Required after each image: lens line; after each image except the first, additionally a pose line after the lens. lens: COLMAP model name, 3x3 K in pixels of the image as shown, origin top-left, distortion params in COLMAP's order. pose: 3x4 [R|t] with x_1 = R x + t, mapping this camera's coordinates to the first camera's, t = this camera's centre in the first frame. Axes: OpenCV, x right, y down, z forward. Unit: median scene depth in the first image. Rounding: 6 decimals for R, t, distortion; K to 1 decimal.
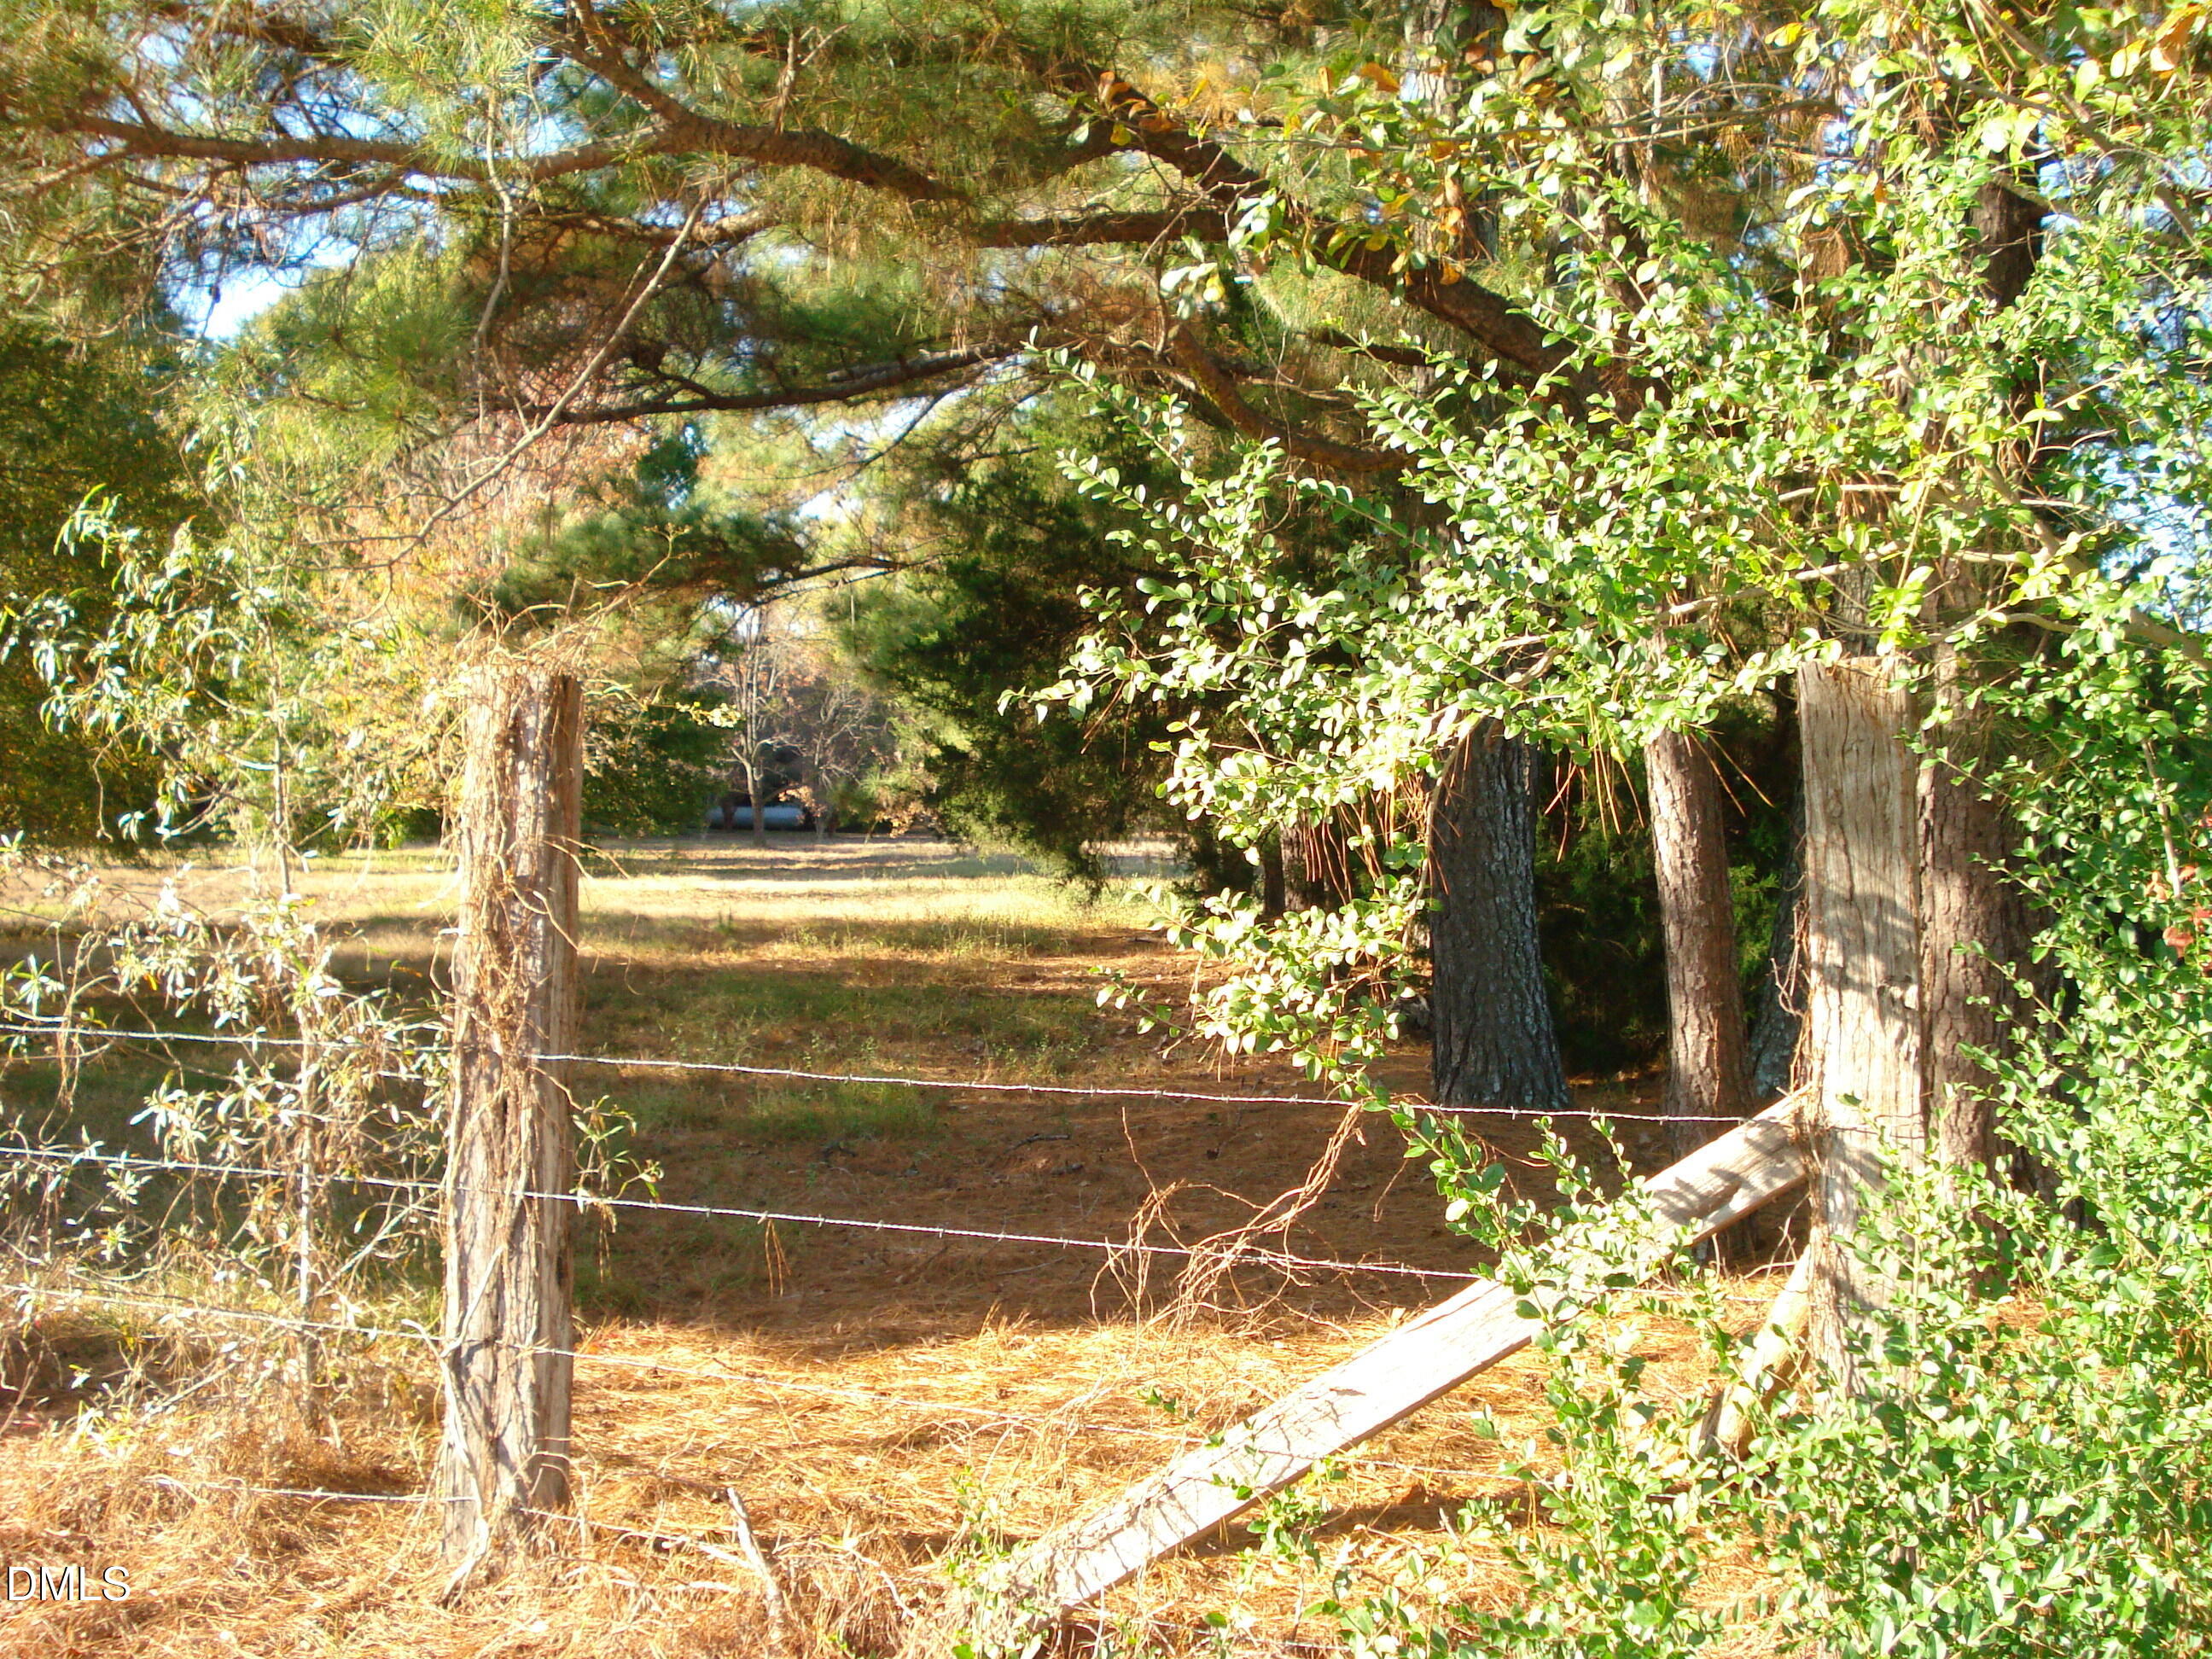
lens RADIAL K [[2348.4, 0, 1106.0], [0, 2348.4, 829.5], [0, 0, 1]] dist [-0.108378, 0.001127]
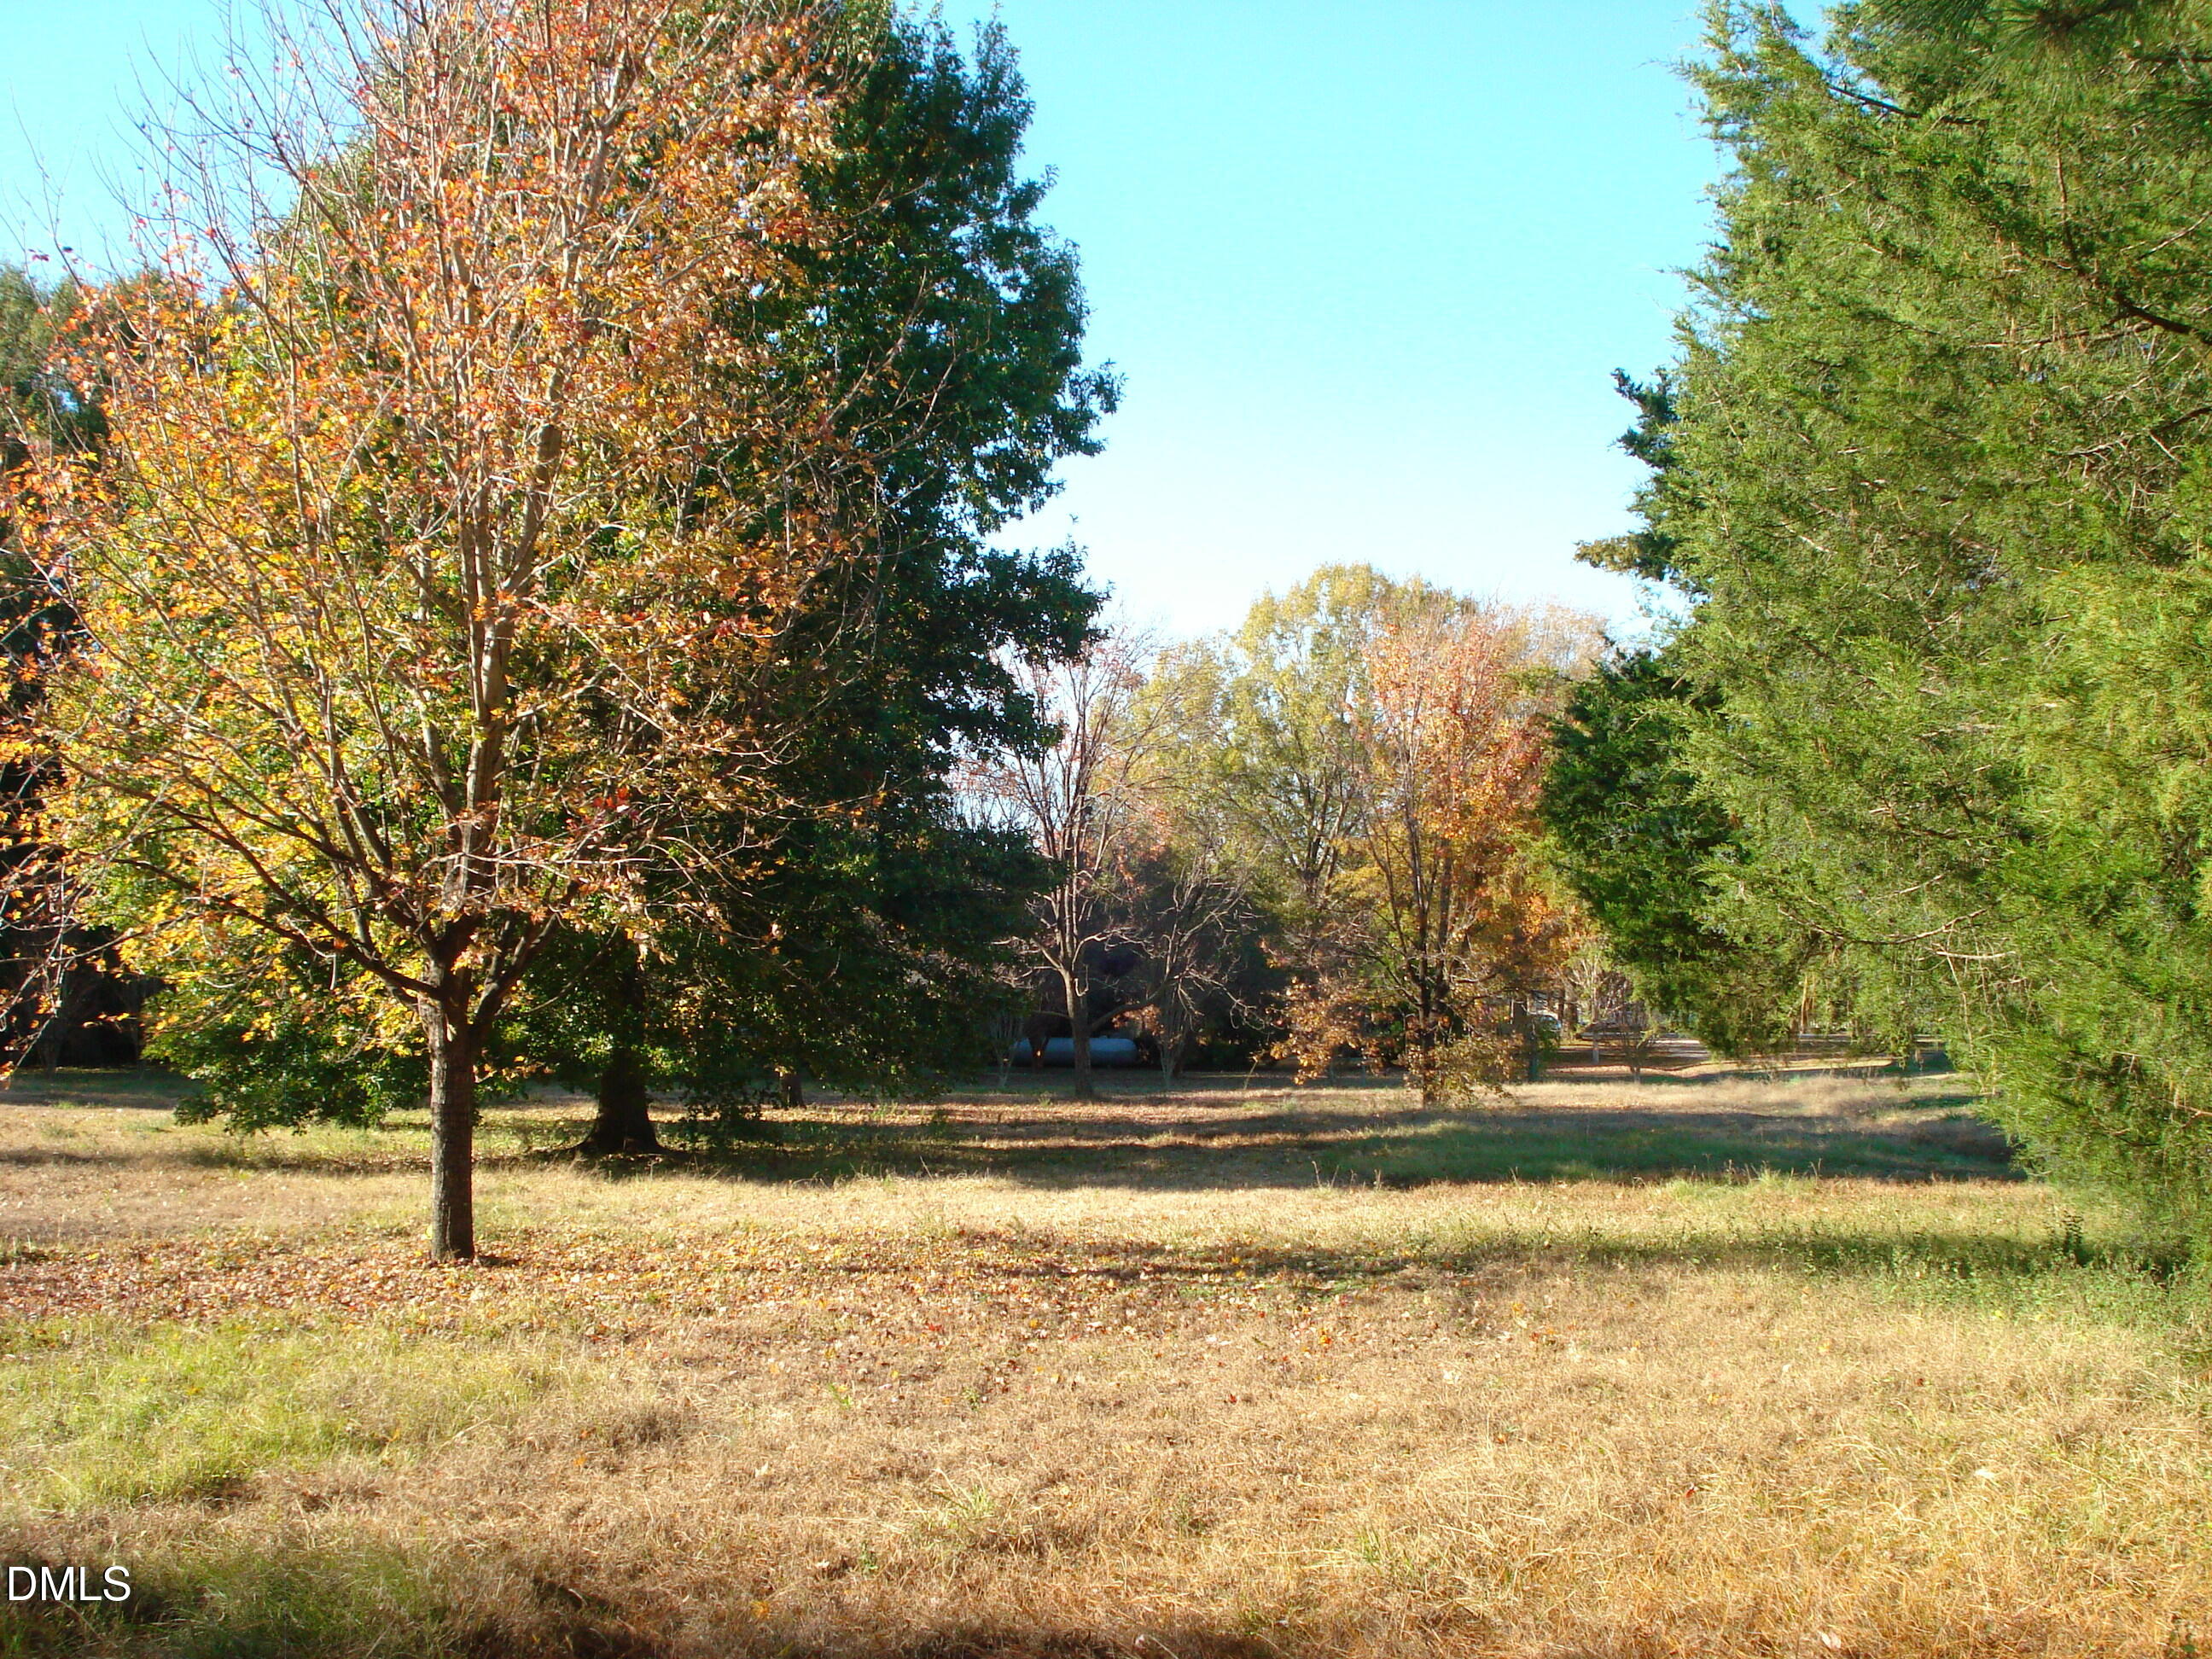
lens RADIAL K [[2348.4, 0, 1106.0], [0, 2348.4, 829.5], [0, 0, 1]] dist [-0.108378, 0.001127]
pose [[0.991318, -0.020419, -0.129894, -0.059486], [0.007630, 0.995137, -0.098205, -0.002986], [0.131267, 0.096361, 0.986653, 0.372160]]
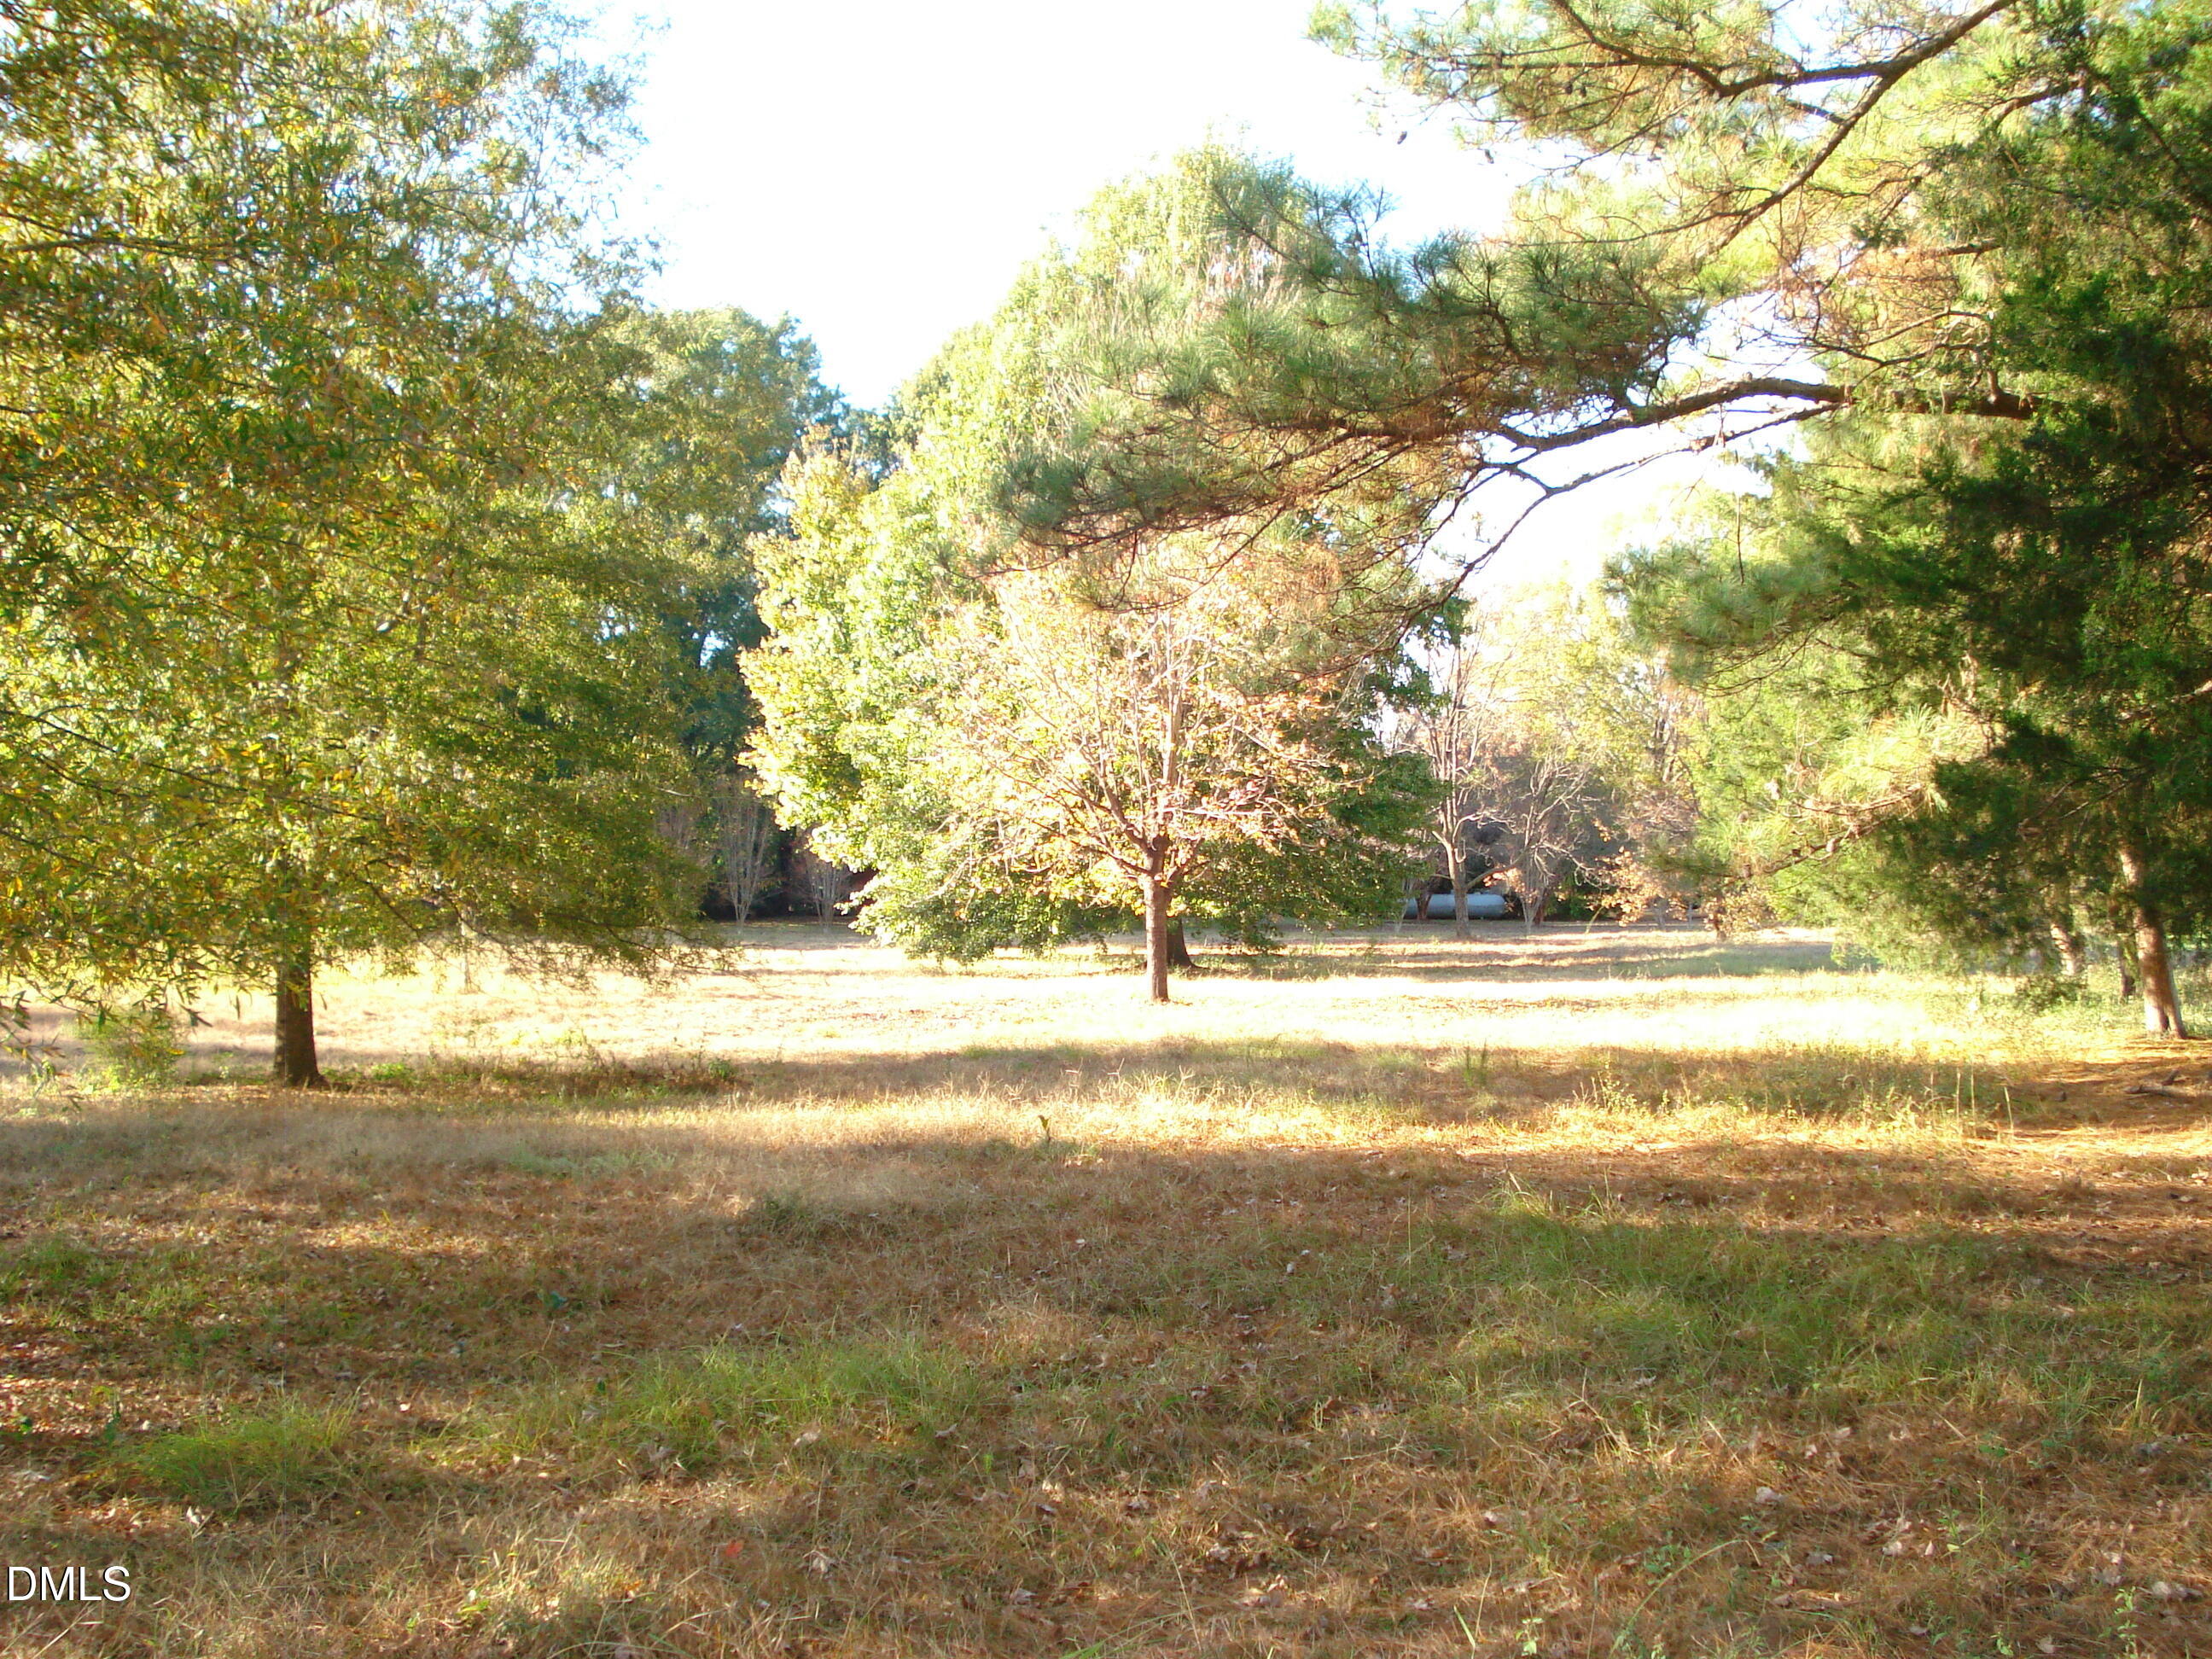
lens RADIAL K [[2348.4, 0, 1106.0], [0, 2348.4, 829.5], [0, 0, 1]] dist [-0.108378, 0.001127]
pose [[0.958358, -0.023940, -0.284565, -0.029156], [0.013044, 0.999110, -0.040125, -0.000002], [0.285272, 0.034743, 0.957817, 0.139131]]
